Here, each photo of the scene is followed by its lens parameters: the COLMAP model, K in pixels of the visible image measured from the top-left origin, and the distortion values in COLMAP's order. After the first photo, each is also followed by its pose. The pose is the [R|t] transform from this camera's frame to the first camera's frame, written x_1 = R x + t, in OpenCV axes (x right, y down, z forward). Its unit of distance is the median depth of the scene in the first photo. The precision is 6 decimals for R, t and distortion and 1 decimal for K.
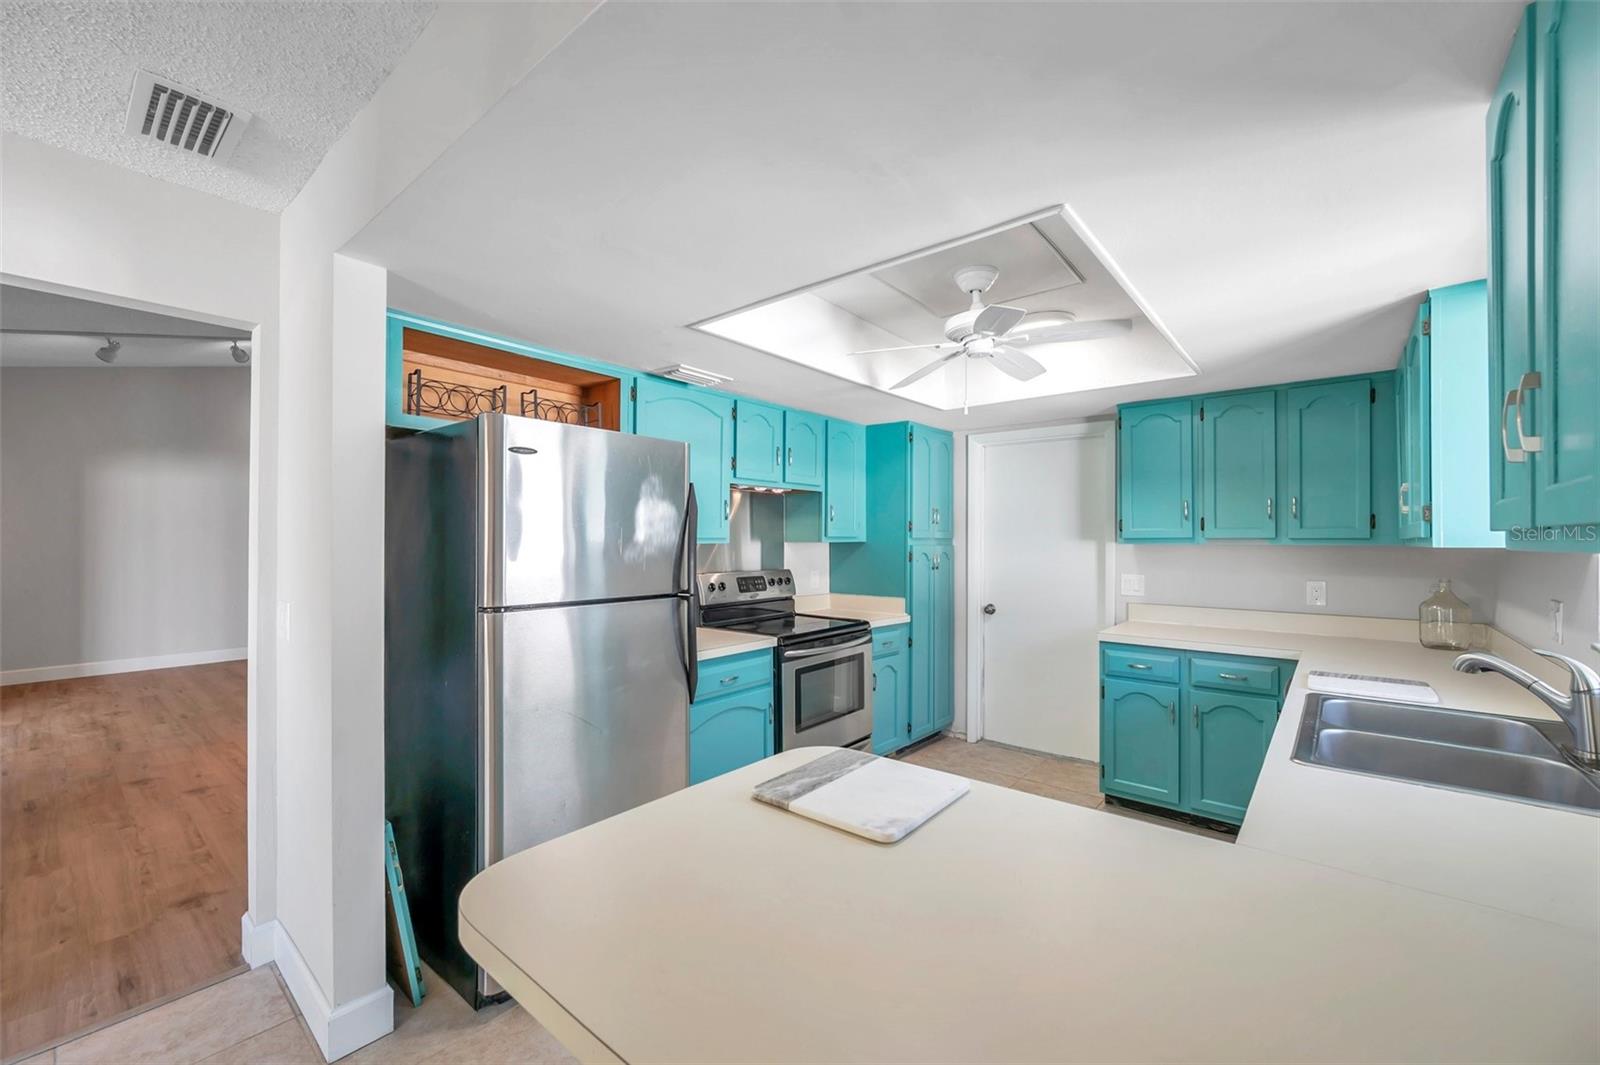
lens RADIAL K [[631.7, 0, 800.2], [0, 631.7, 534.6], [0, 0, 1]] dist [-0.001017, -0.000066]
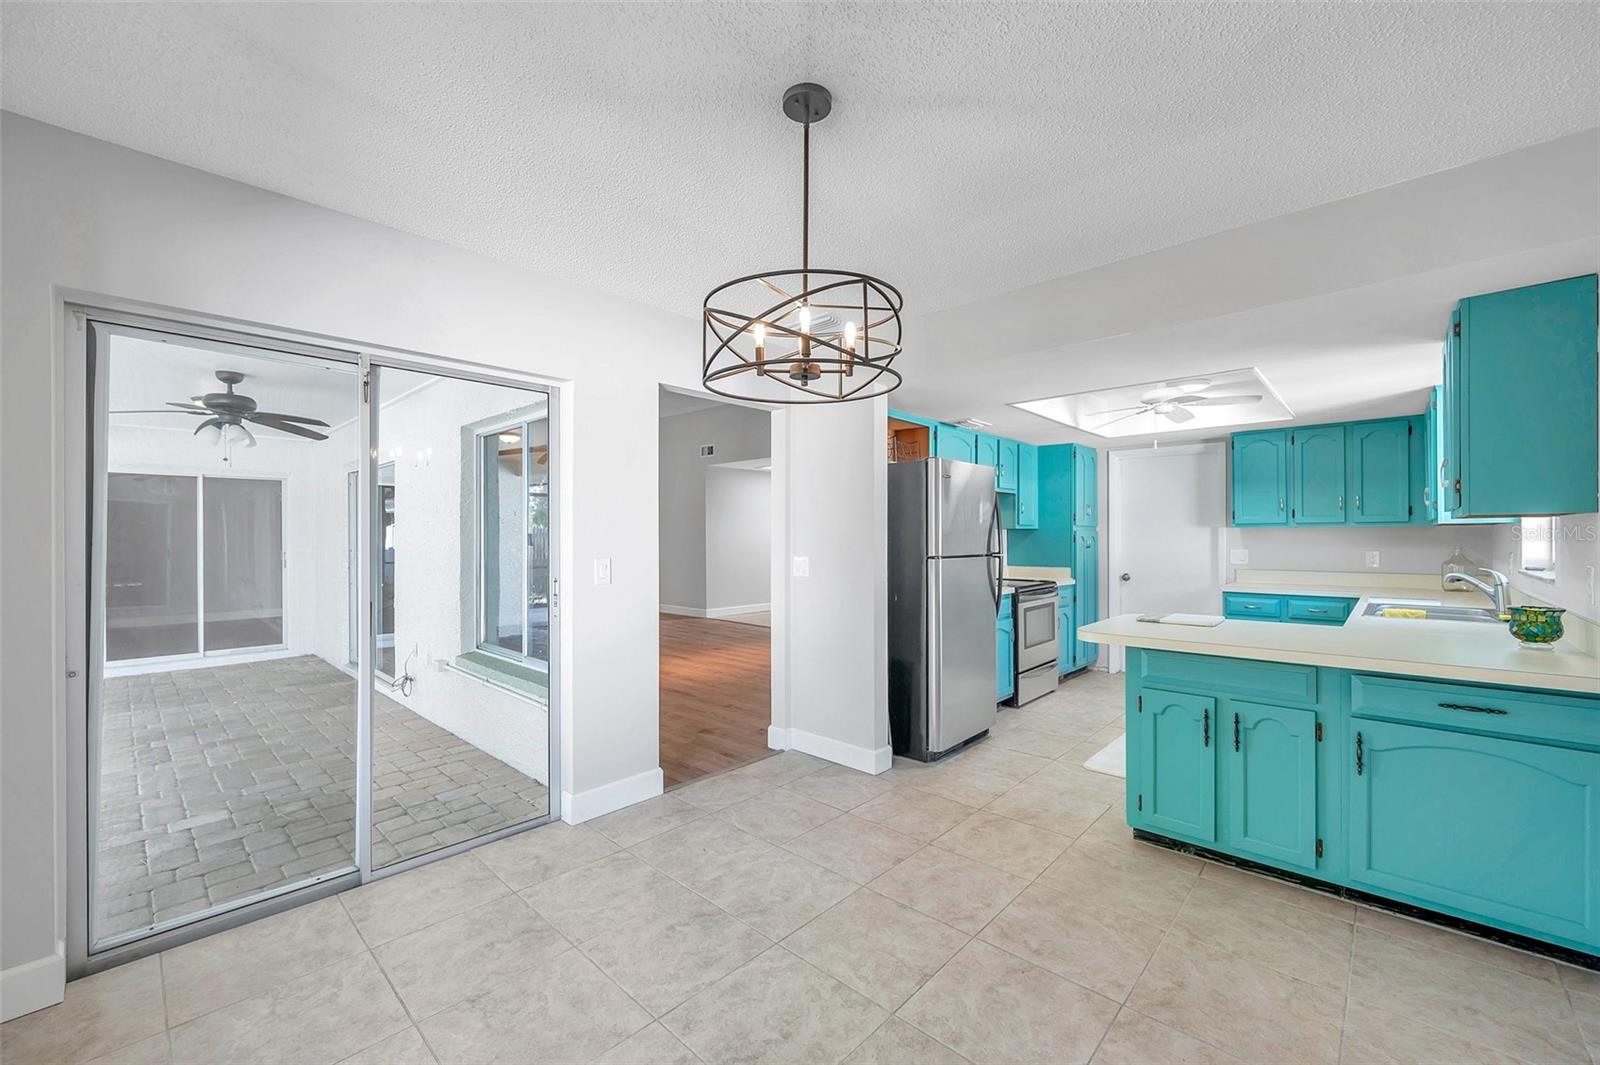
lens RADIAL K [[631.7, 0, 800.0], [0, 631.7, 532.7], [0, 0, 1]] dist [-0.001017, -0.000066]
pose [[0.998595, -0.005804, -0.052668, -0.456578], [0.005930, 0.999980, 0.002245, 0.018689], [0.052654, -0.002554, 0.998610, -0.561662]]
